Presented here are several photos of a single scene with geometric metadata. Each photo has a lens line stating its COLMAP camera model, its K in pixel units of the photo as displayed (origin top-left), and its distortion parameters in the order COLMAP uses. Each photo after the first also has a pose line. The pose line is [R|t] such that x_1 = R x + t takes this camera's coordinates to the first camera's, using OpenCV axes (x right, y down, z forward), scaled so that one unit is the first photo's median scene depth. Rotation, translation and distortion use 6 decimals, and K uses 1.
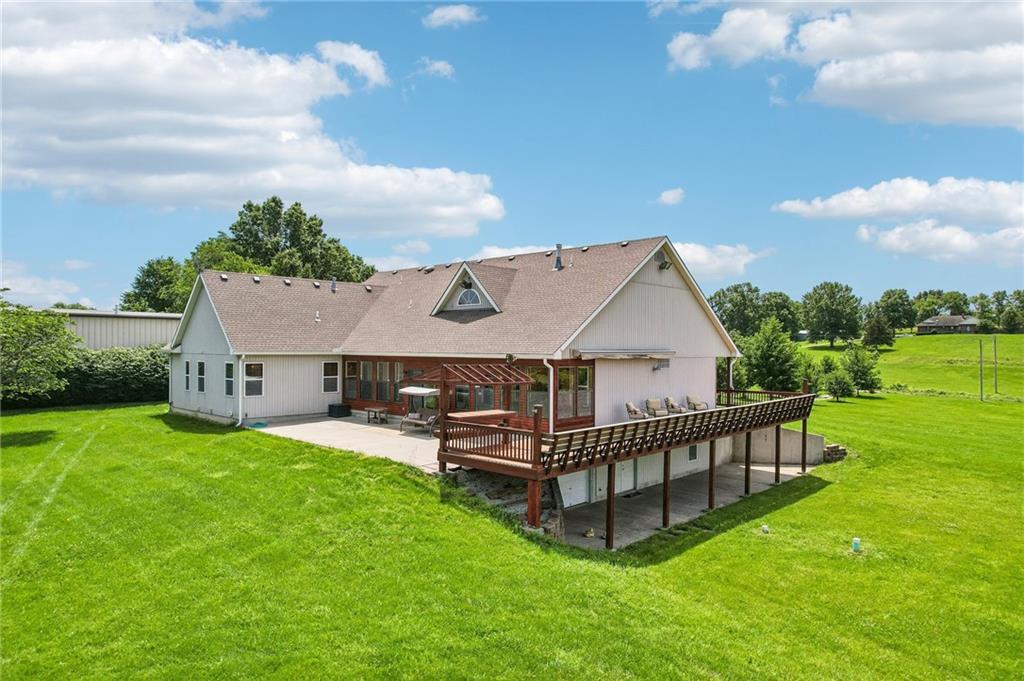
lens RADIAL K [[657.9, 0, 512.0], [0, 657.9, 340.5], [0, 0, 1]] dist [-0.083050, 0.074353]
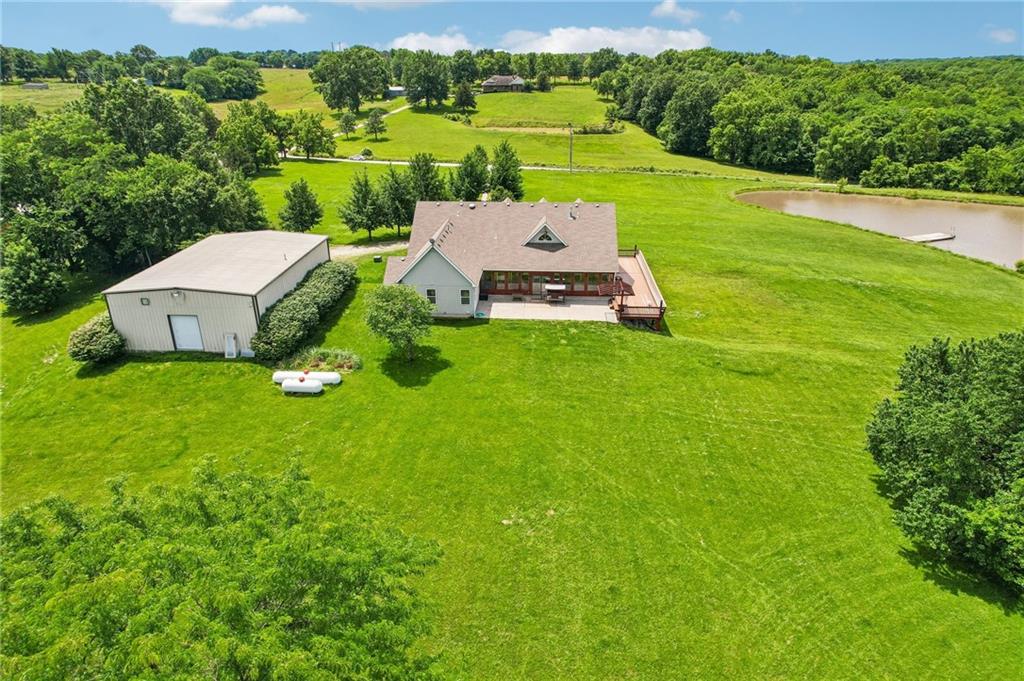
lens RADIAL K [[657.9, 0, 512.0], [0, 657.9, 340.5], [0, 0, 1]] dist [-0.083050, 0.074353]
pose [[0.770167, -0.257847, 0.583402, -1.496836], [0.000541, 0.914913, 0.403651, -0.626906], [-0.637842, -0.310563, 0.704775, -0.589384]]
